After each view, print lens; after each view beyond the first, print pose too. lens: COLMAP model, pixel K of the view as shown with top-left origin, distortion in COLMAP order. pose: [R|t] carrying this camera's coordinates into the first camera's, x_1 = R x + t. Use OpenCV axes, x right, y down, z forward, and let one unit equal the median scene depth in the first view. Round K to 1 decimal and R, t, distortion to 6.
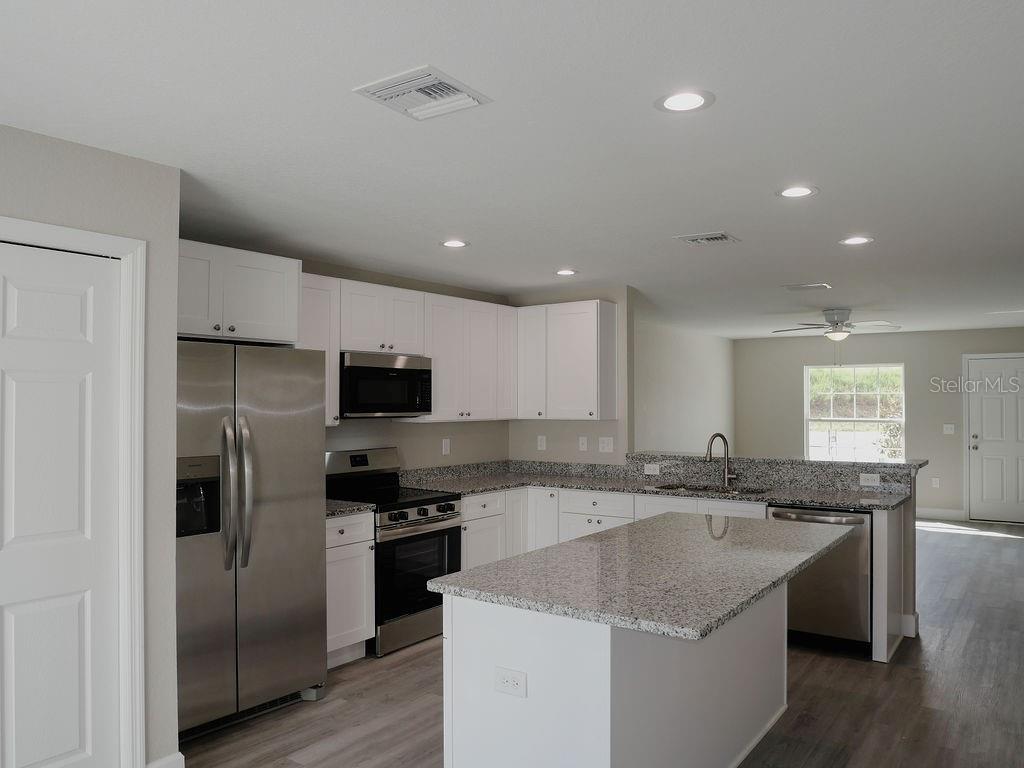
lens RADIAL K [[782.2, 0, 526.9], [0, 782.2, 382.3], [0, 0, 1]] dist [-0.071718, 0.053913]
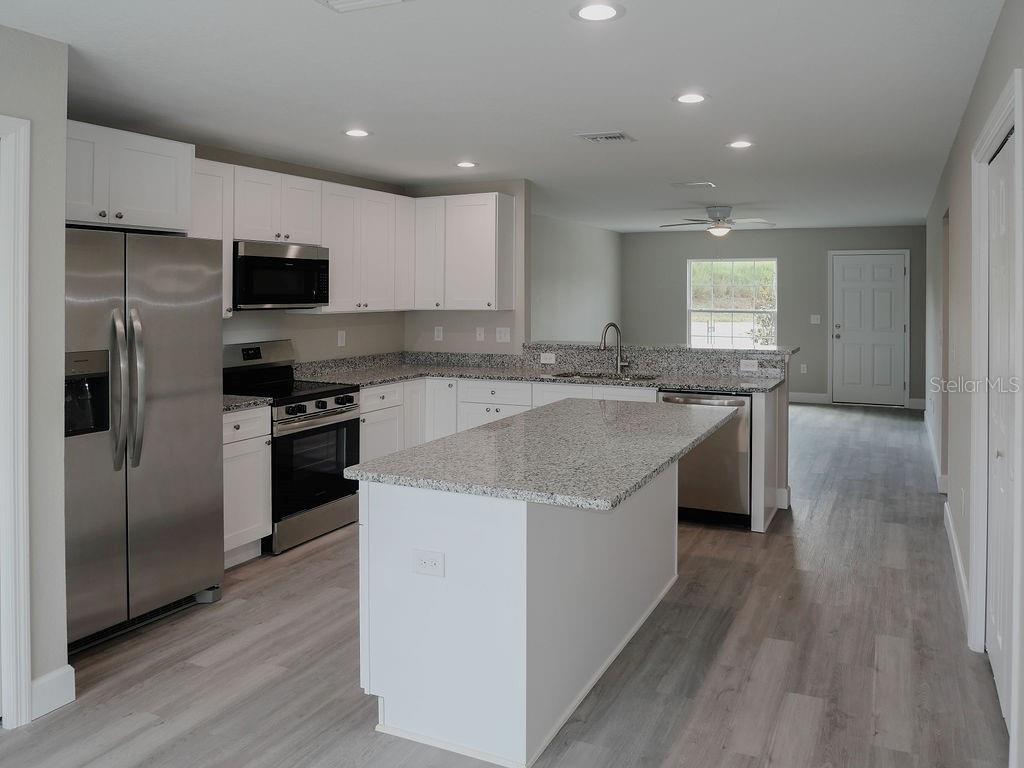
lens RADIAL K [[788.2, 0, 567.5], [0, 788.2, 292.5], [0, 0, 1]] dist [-0.009103, 0.003062]
pose [[0.980422, 0.001140, 0.196905, -0.025798], [-0.005945, 0.999699, 0.023811, -0.001089], [-0.196819, -0.024515, 0.980133, -0.034419]]
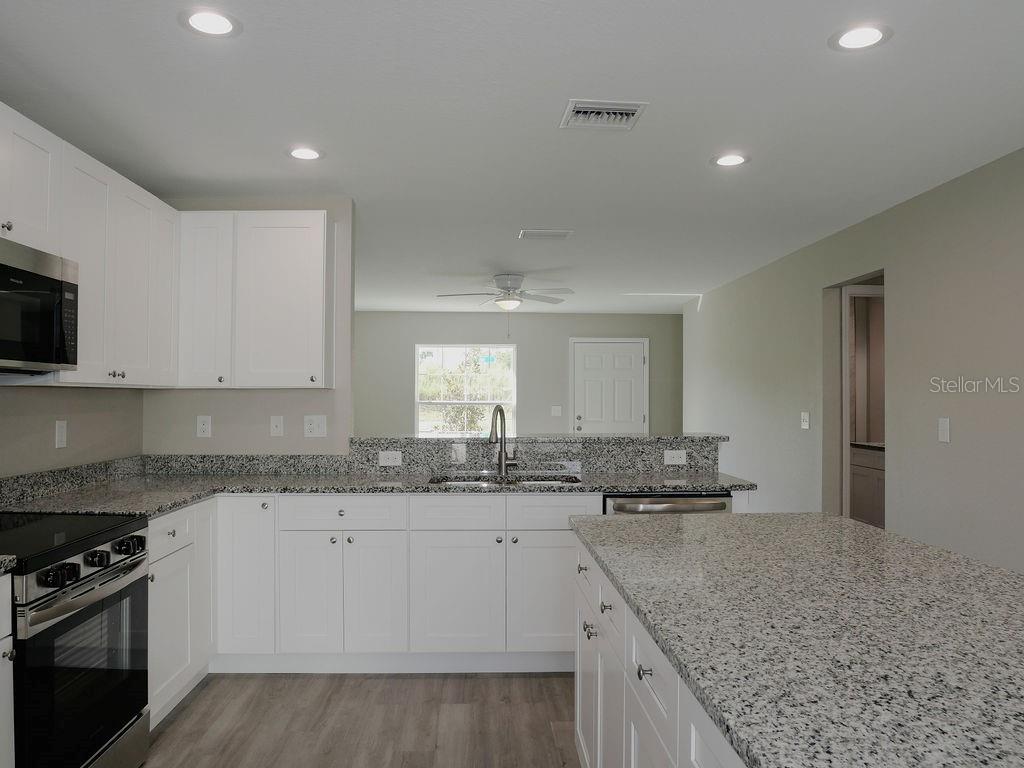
lens RADIAL K [[782.2, 0, 526.9], [0, 782.2, 382.3], [0, 0, 1]] dist [-0.071718, 0.053913]
pose [[0.798030, 0.012045, 0.602497, -0.221887], [-0.016642, 0.999859, 0.002053, 0.049934], [-0.602388, -0.011665, 0.798118, 0.463896]]
